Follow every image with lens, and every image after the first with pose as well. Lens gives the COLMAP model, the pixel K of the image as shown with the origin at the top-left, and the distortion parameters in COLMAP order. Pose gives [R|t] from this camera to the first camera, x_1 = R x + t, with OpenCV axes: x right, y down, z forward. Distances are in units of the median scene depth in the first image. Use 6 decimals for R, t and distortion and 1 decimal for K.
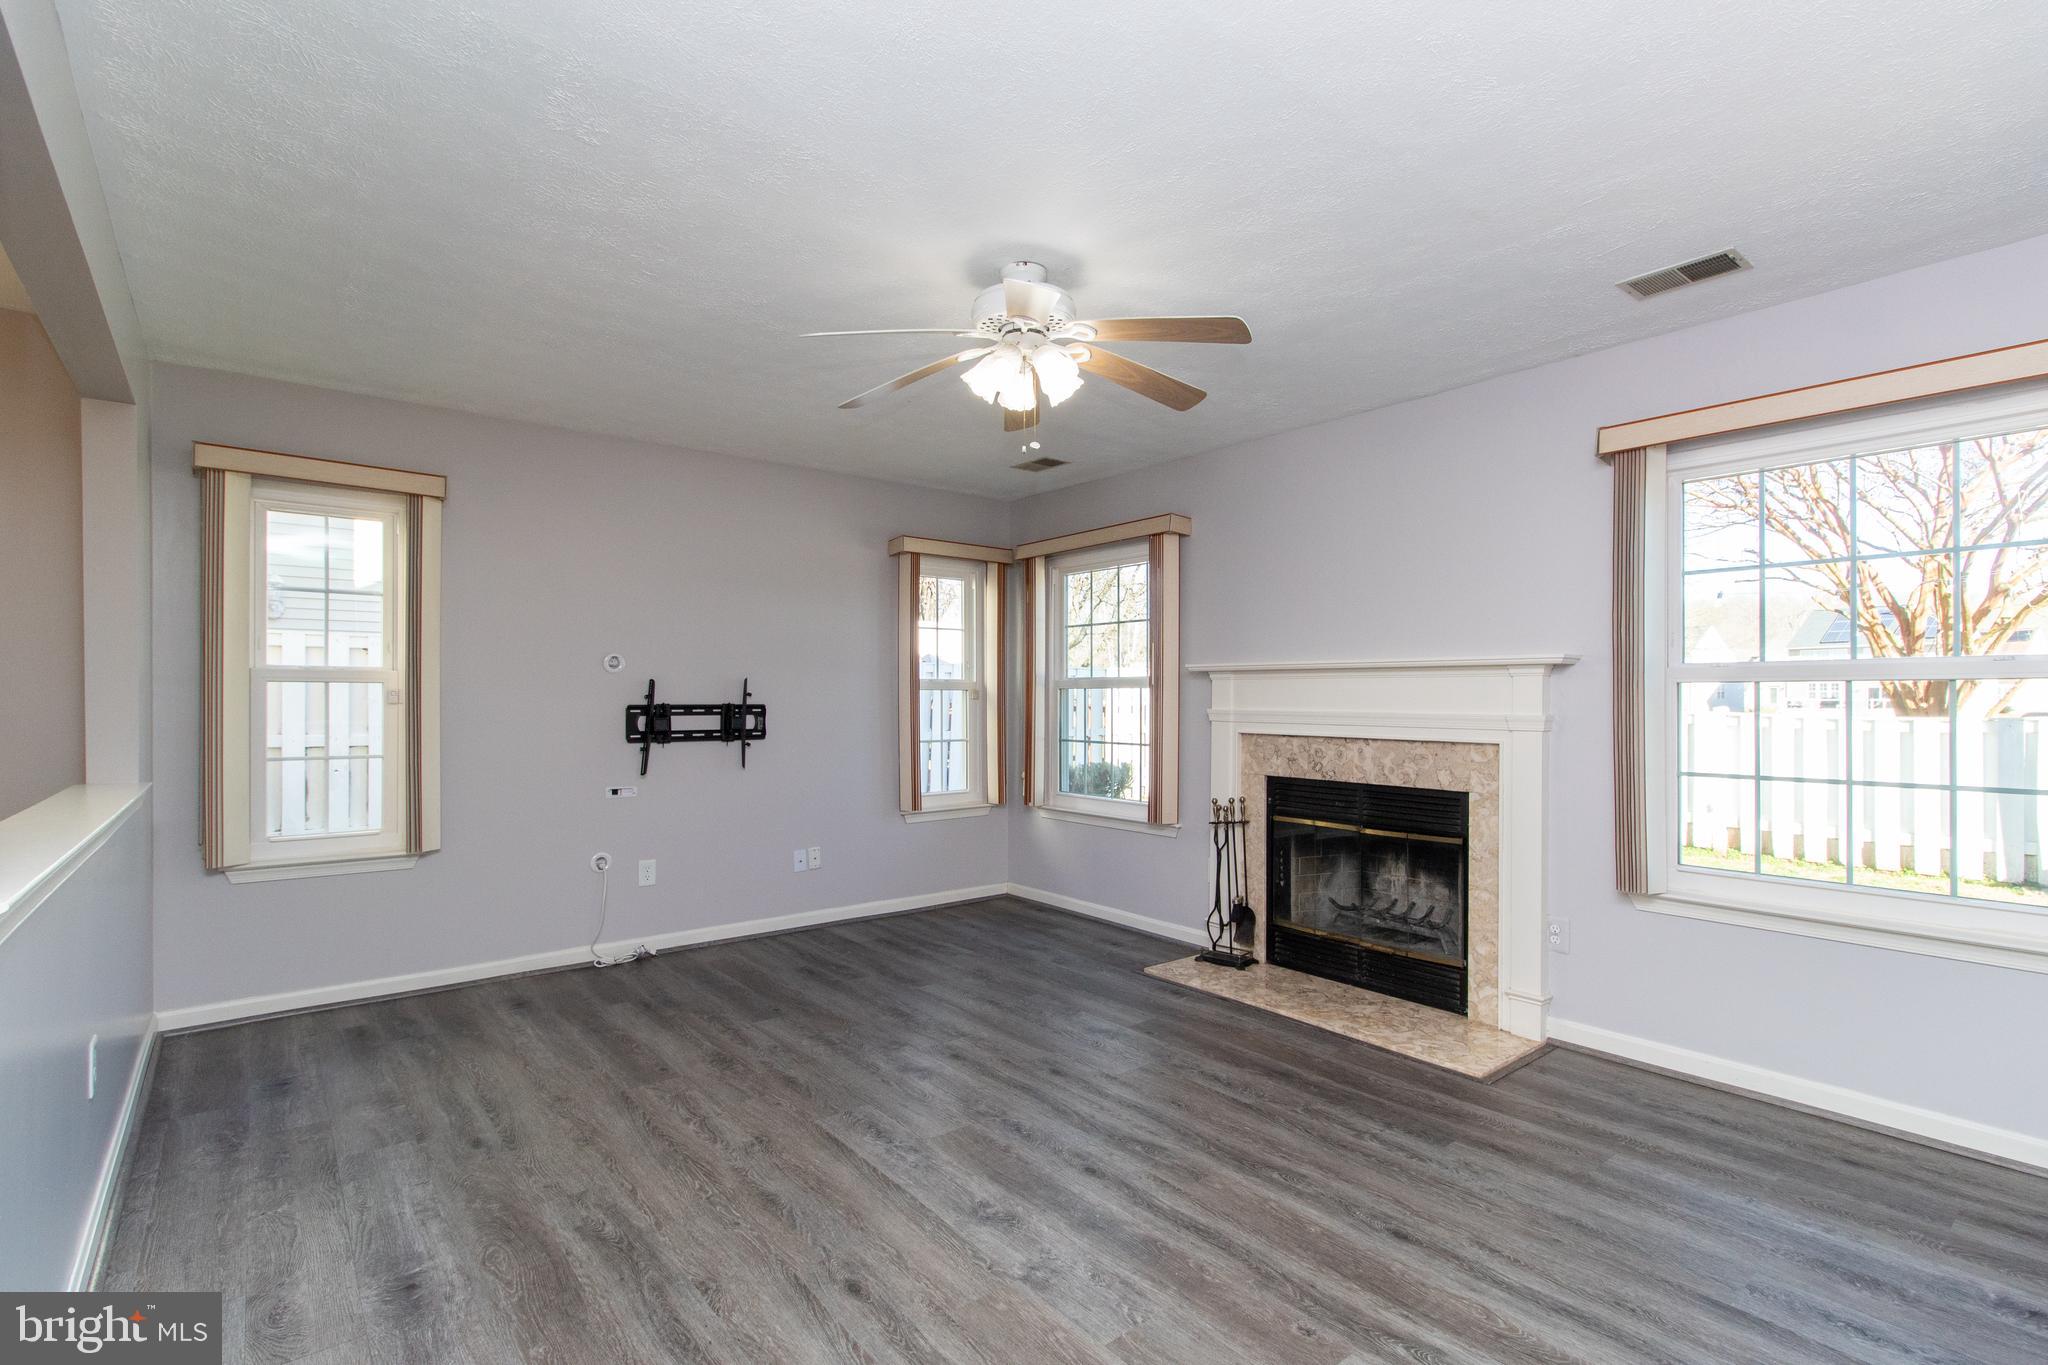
lens RADIAL K [[958.8, 0, 1045.8], [0, 958.8, 679.8], [0, 0, 1]] dist [0.001812, 0.001128]
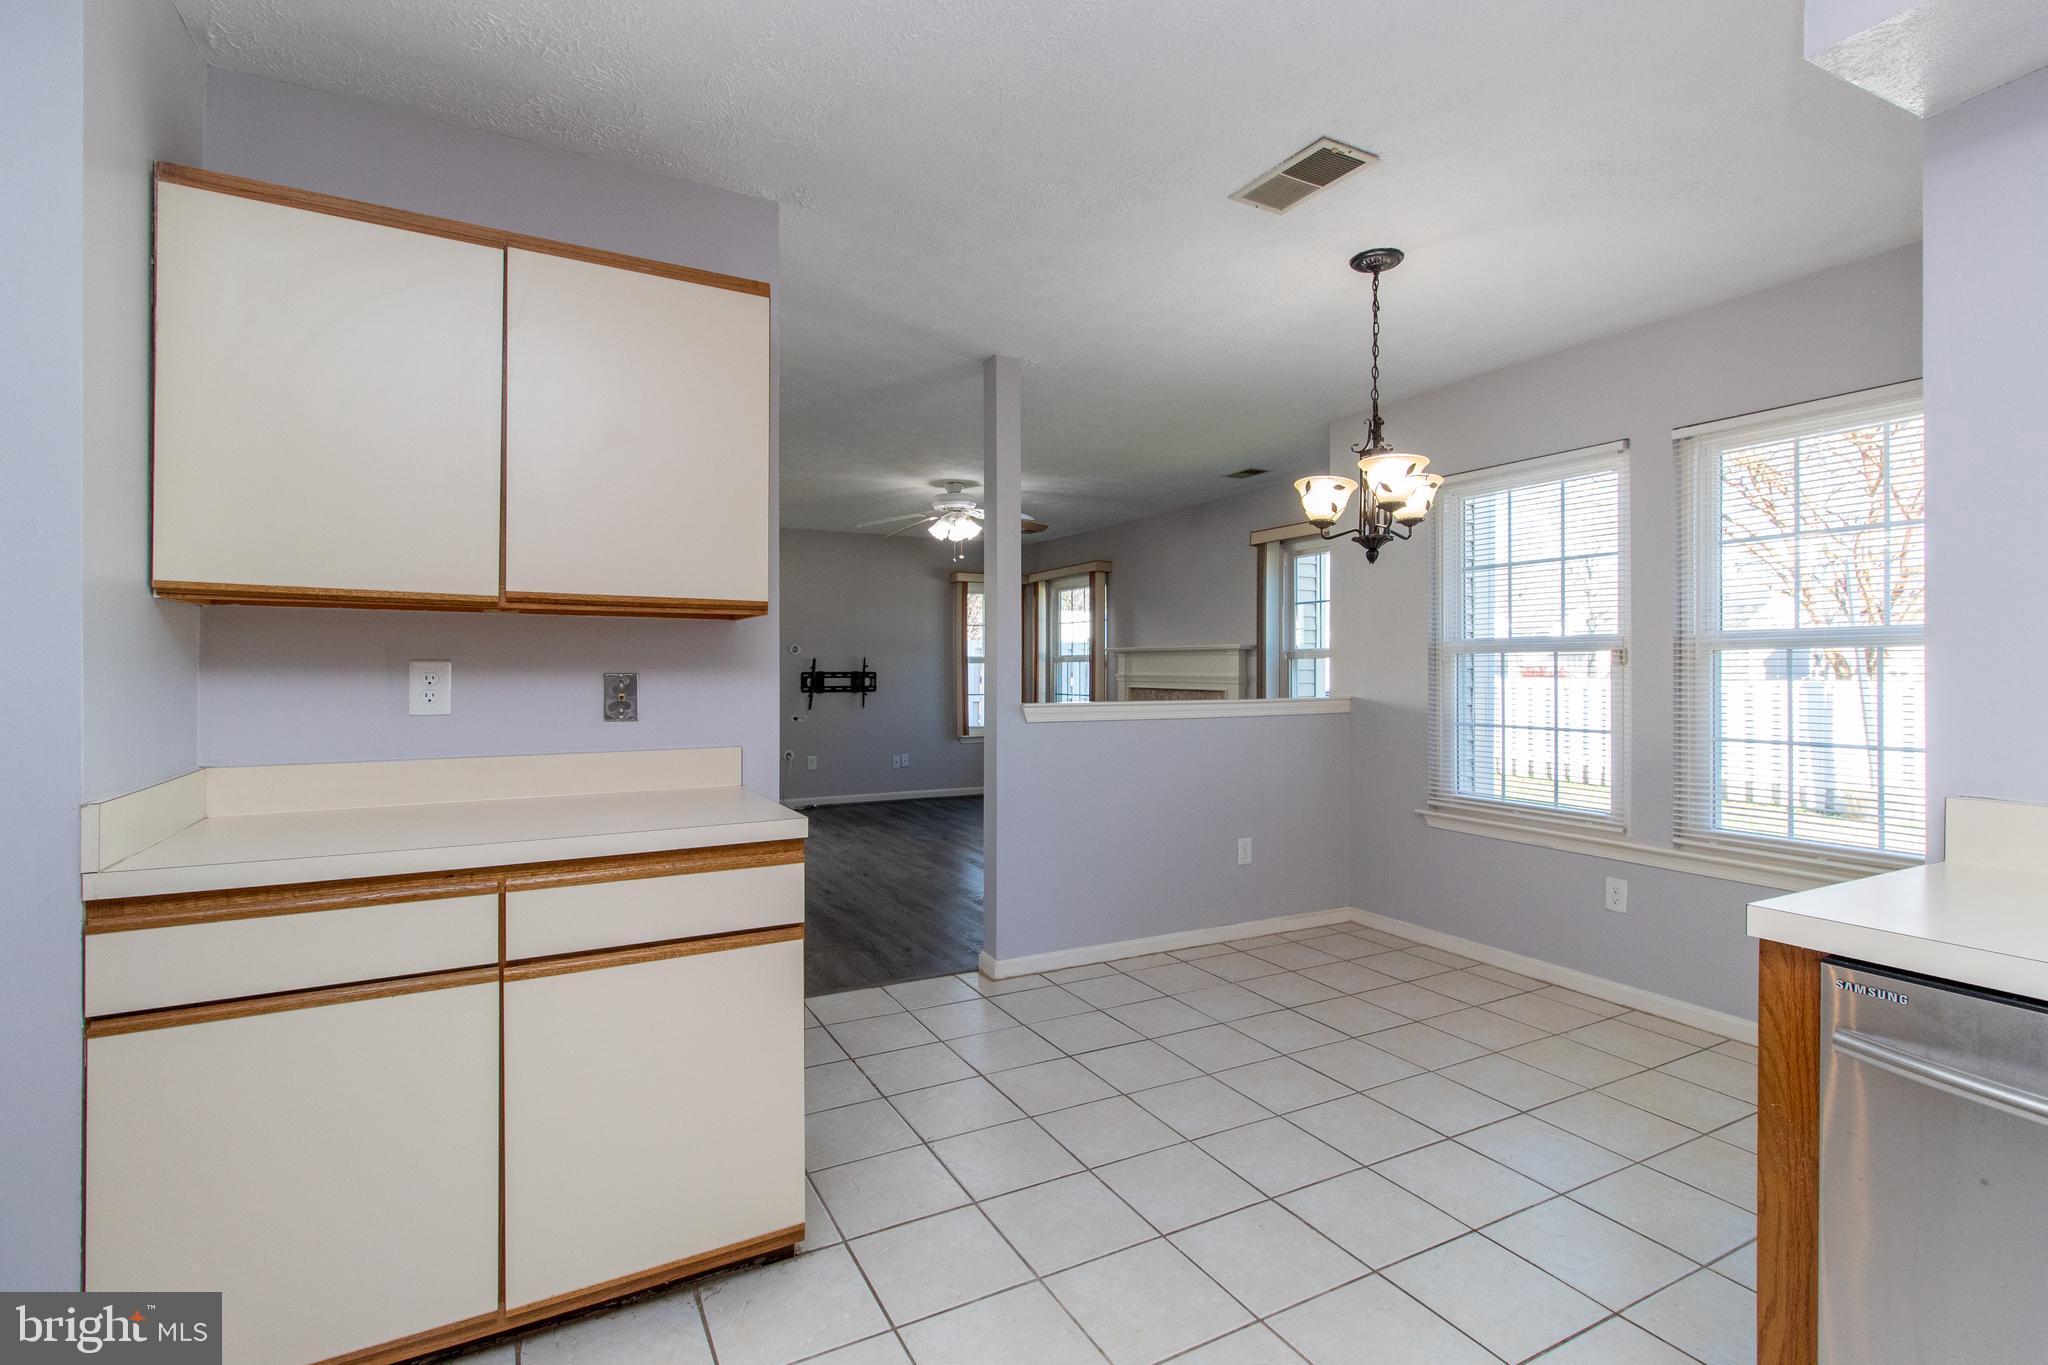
lens RADIAL K [[958.8, 0, 1028.8], [0, 958.8, 672.8], [0, 0, 1]] dist [0.001812, 0.001128]
pose [[0.979665, 0.002421, -0.200624, 0.338794], [0.001893, 0.999771, 0.021307, -0.009830], [0.200630, -0.021253, 0.979437, -0.673094]]
